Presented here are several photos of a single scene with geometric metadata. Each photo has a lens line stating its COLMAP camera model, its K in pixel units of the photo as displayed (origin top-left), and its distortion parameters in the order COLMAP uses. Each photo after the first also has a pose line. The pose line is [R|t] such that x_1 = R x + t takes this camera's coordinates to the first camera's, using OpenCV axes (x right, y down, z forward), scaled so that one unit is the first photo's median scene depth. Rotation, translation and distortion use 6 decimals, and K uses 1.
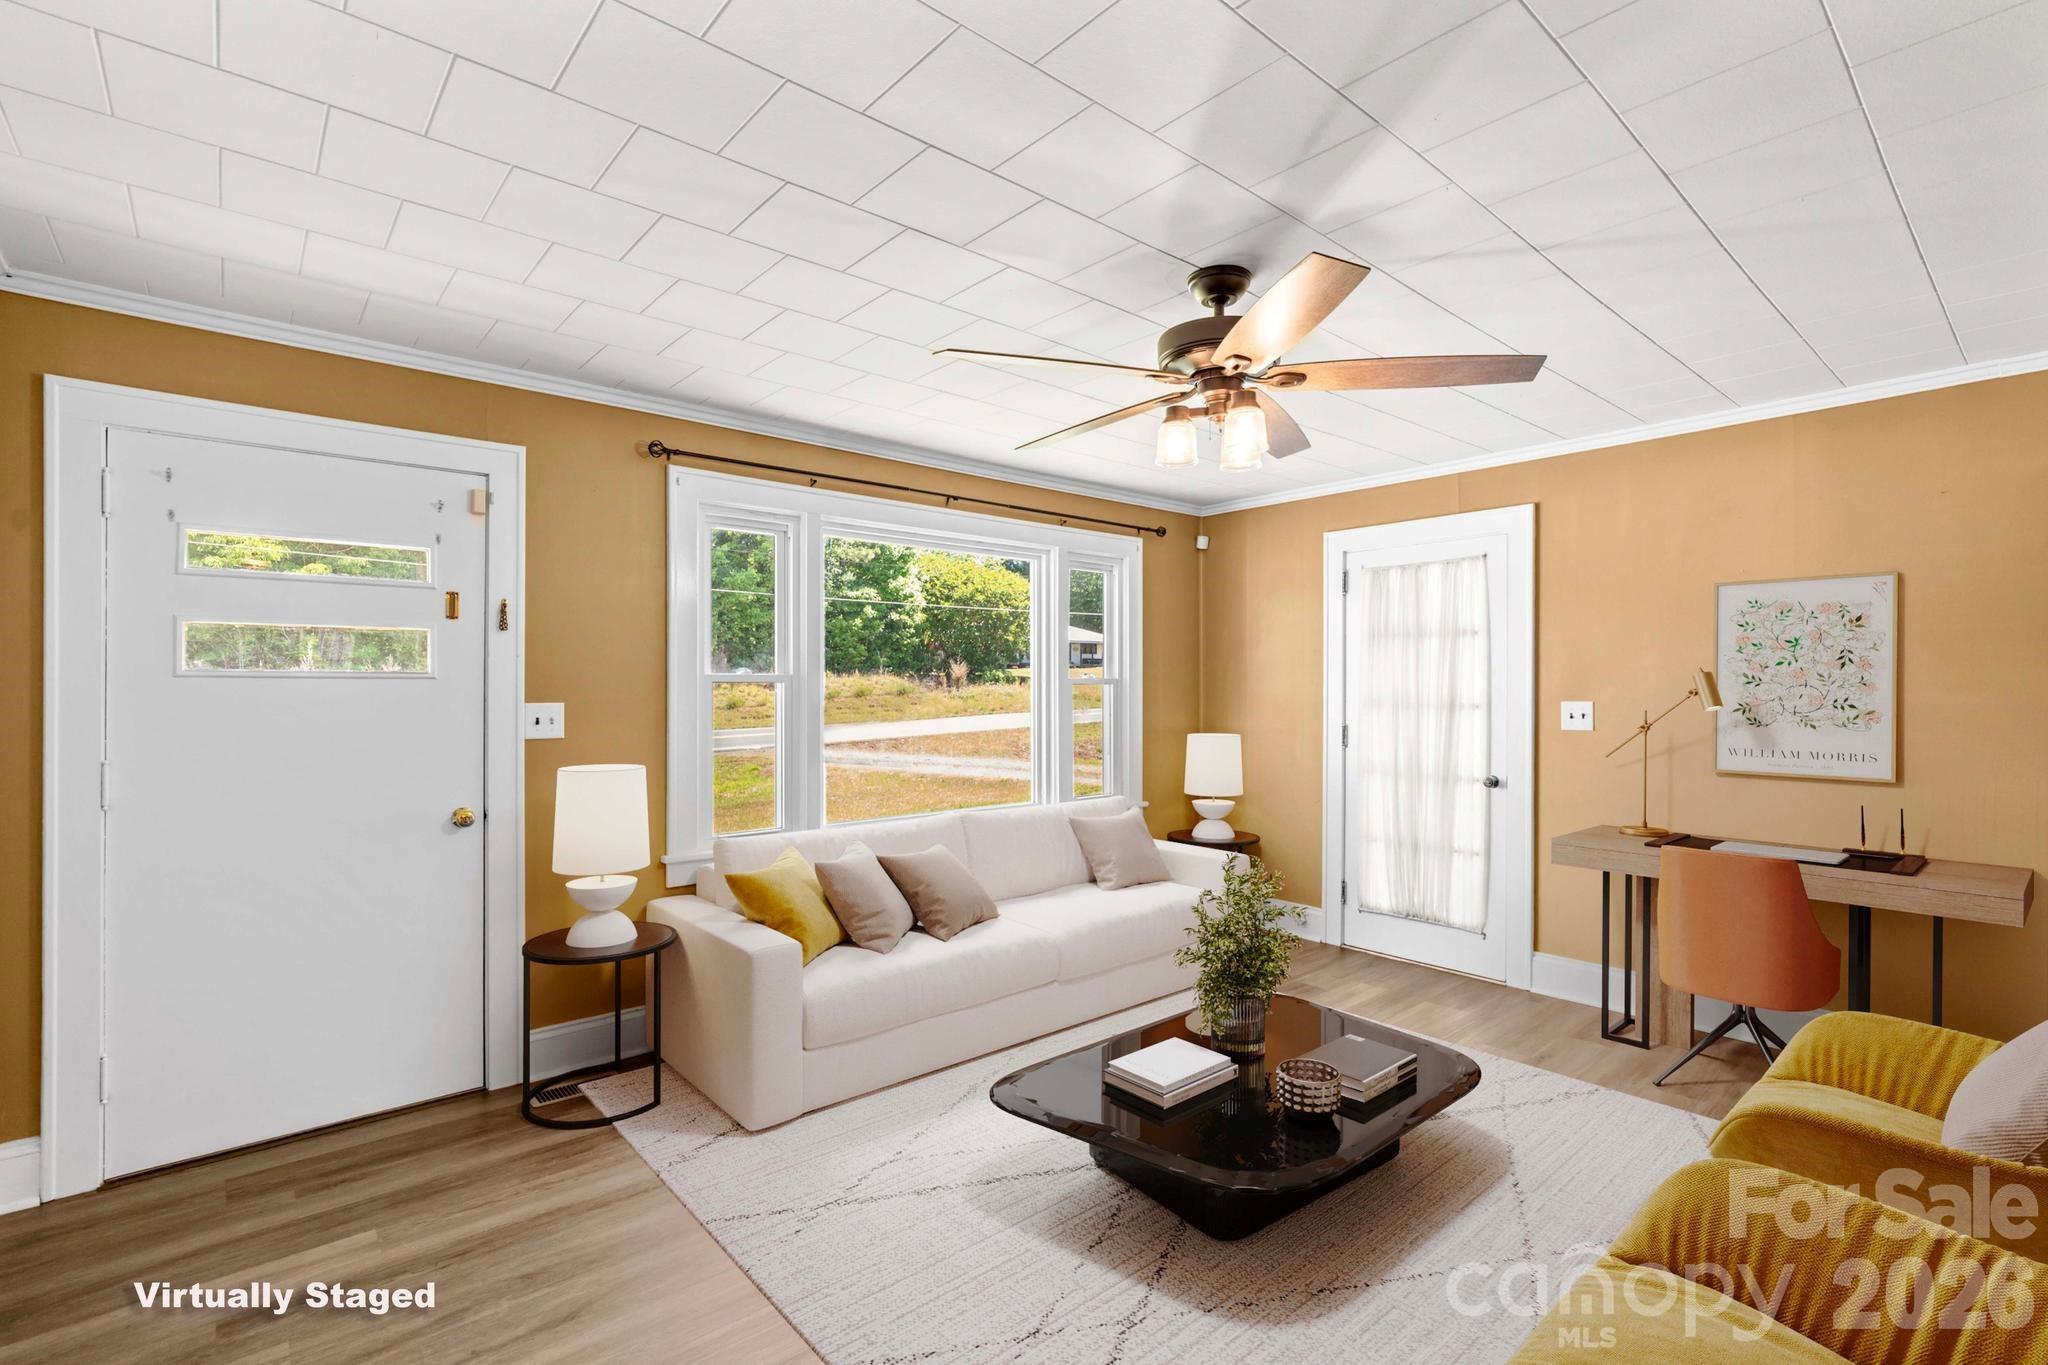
lens RADIAL K [[939.2, 0, 1038.9], [0, 939.2, 681.6], [0, 0, 1]] dist [-0.014989, 0.004543]
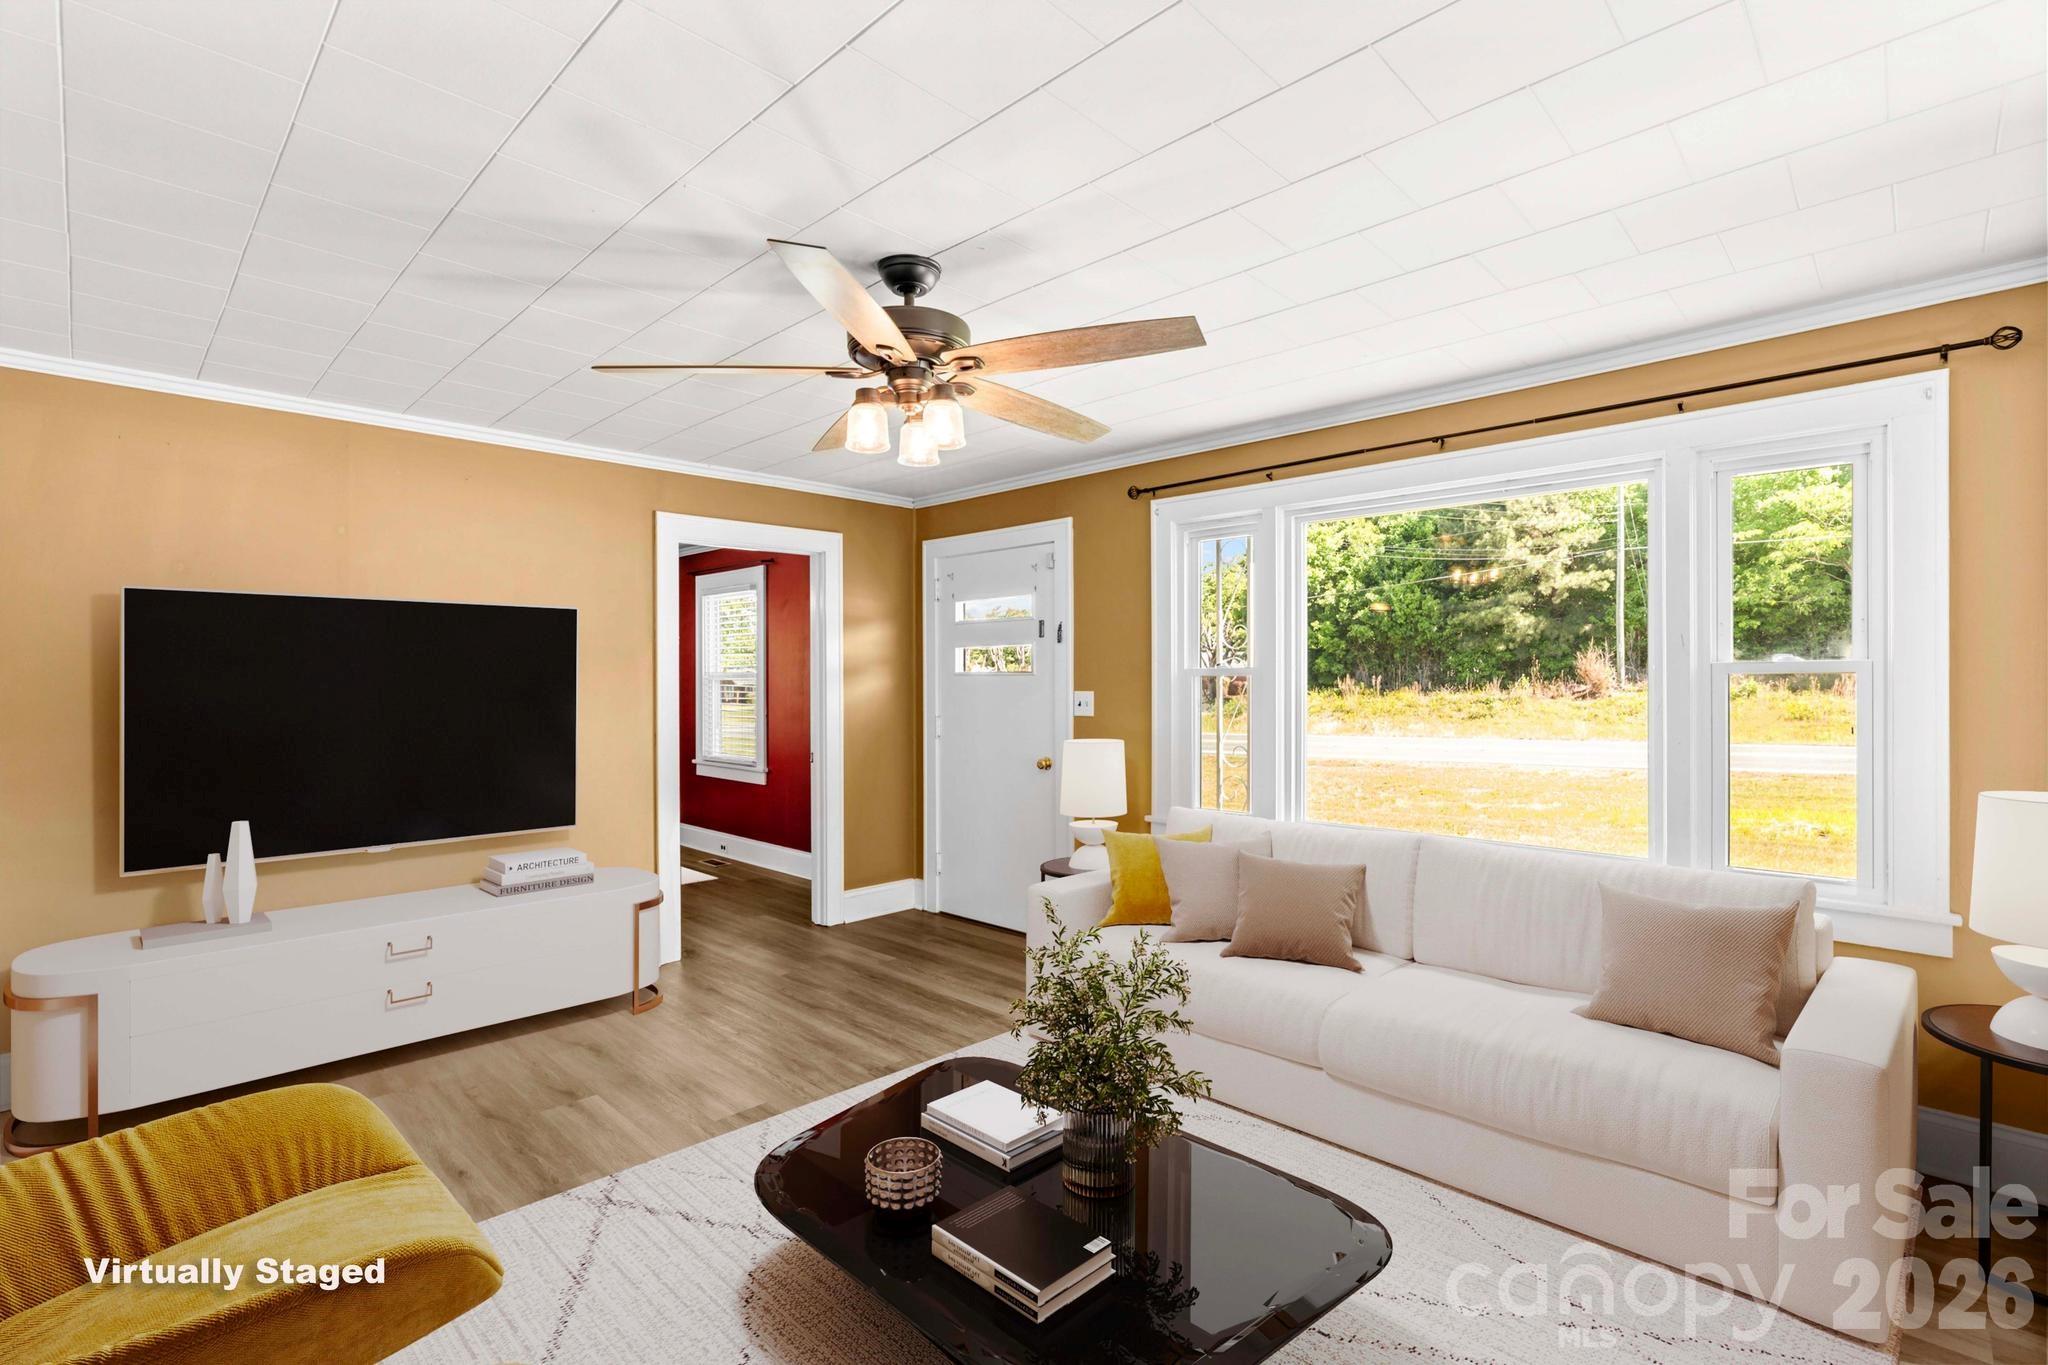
lens RADIAL K [[939.2, 0, 1029.4], [0, 939.2, 672.5], [0, 0, 1]] dist [-0.014989, 0.004543]
pose [[0.048689, -0.008533, -0.998778, 0.899383], [-0.001036, 0.999963, -0.008594, 0.006389], [0.998813, 0.001453, 0.048678, 0.844658]]
